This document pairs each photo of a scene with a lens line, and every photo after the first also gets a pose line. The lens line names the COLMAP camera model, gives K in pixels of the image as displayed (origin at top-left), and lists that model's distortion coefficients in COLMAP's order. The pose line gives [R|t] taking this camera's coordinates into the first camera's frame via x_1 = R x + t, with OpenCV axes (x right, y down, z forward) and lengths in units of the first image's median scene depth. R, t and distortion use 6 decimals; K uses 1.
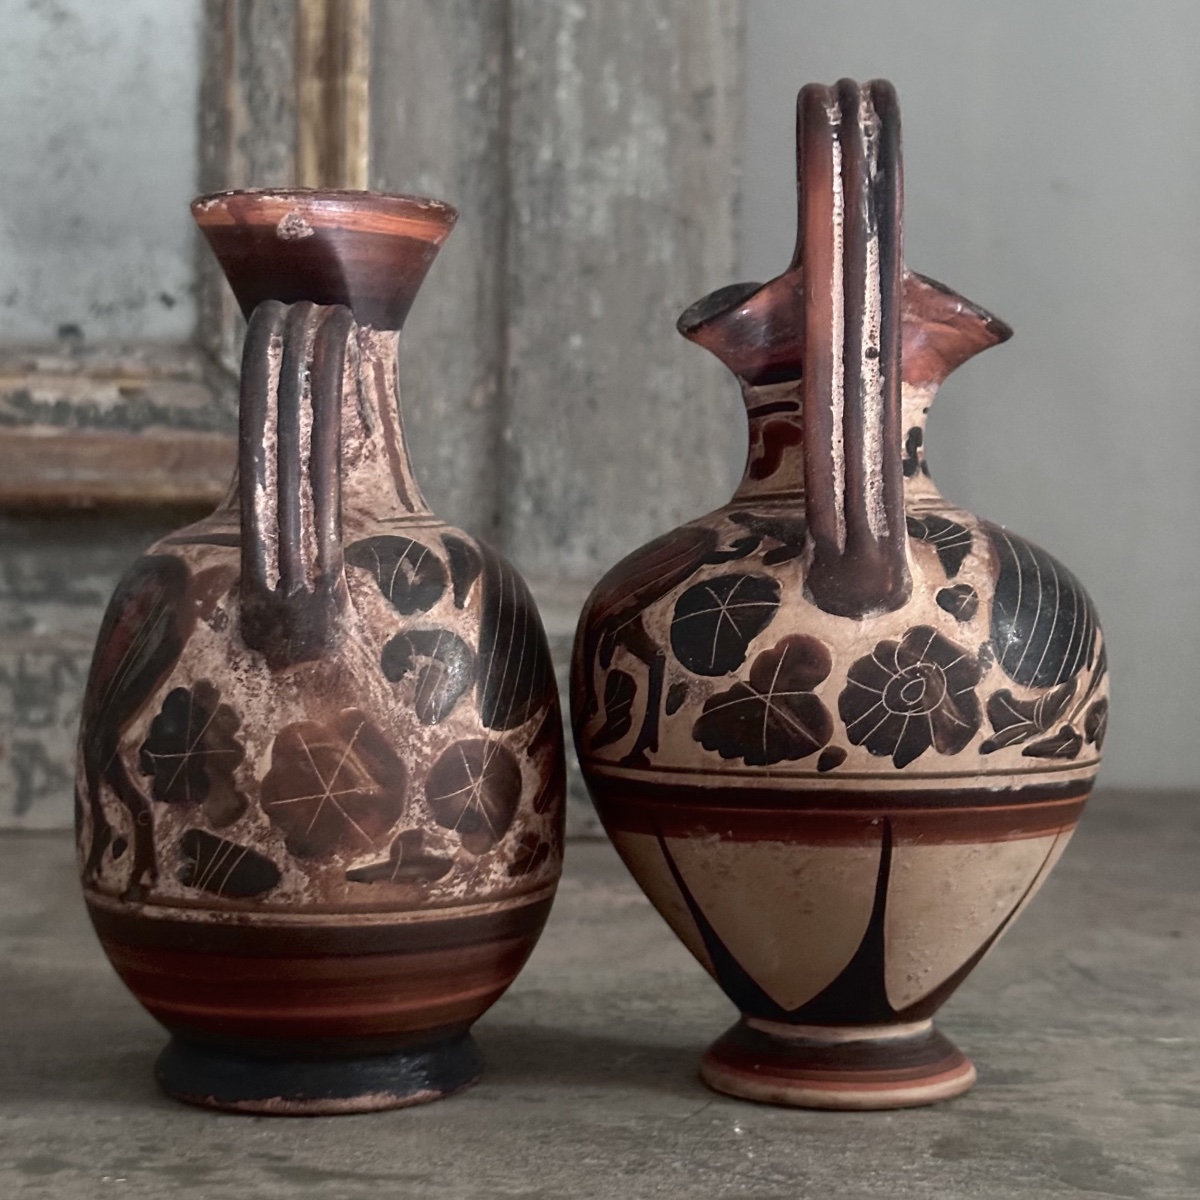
lens RADIAL K [[2138.7, 0, 573.9], [0, 2138.7, 596.2], [0, 0, 1]] dist [0.078631, 0.089609]
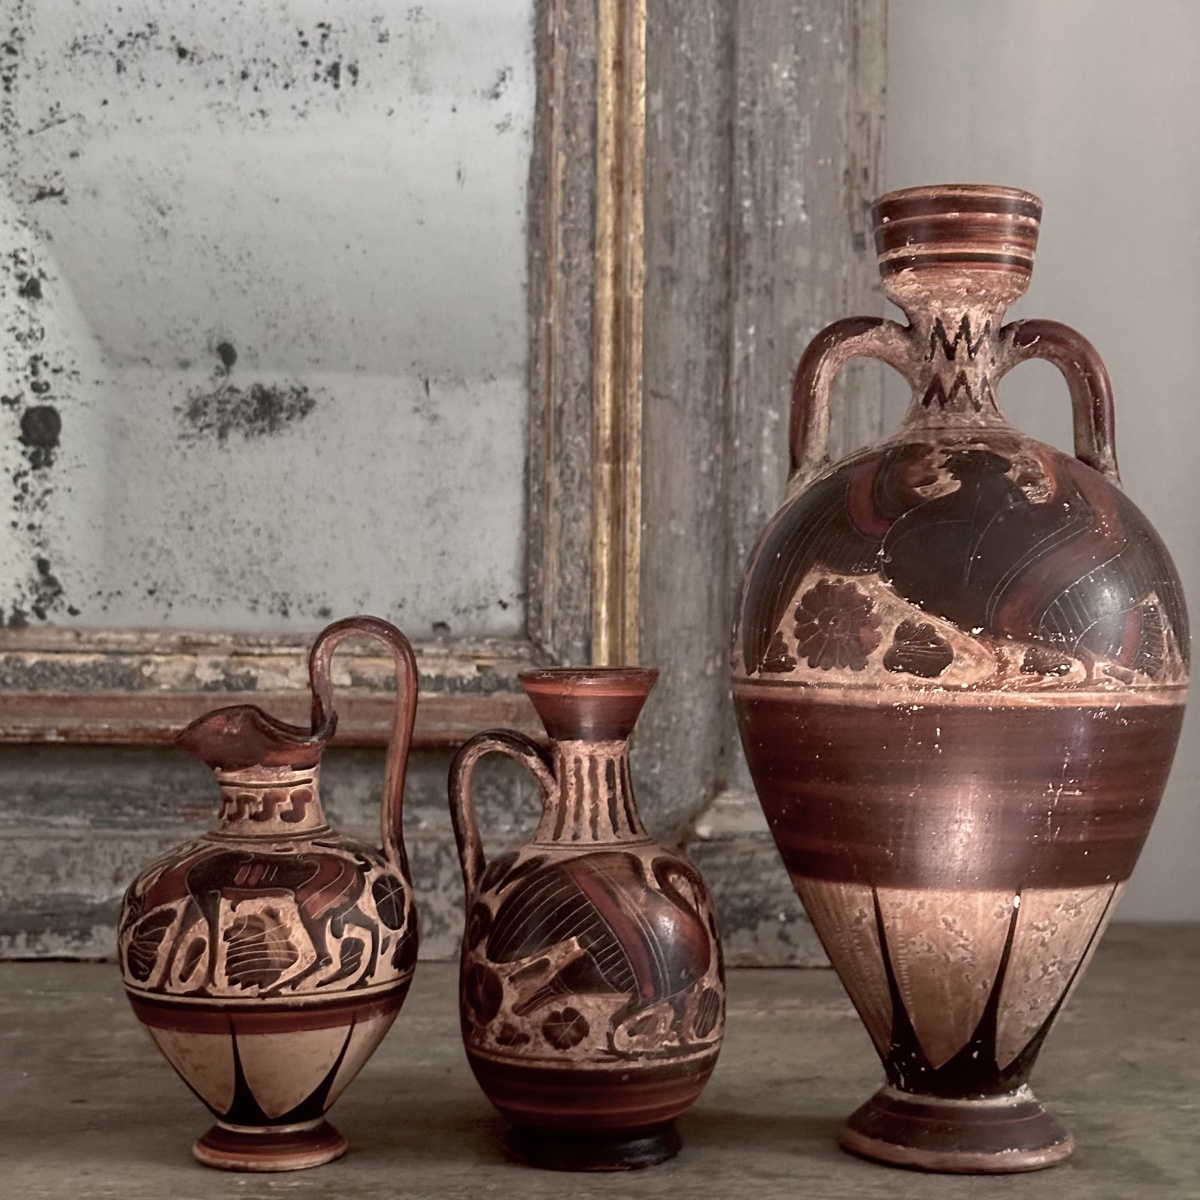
lens RADIAL K [[2055.0, 0, 577.8], [0, 2055.0, 603.4], [0, 0, 1]] dist [0.083546, 0.023957]
pose [[0.999996, 0.000291, 0.002899, -0.142300], [-0.000217, 0.999676, -0.025464, -0.102592], [-0.002906, 0.025463, 0.999672, -0.449184]]
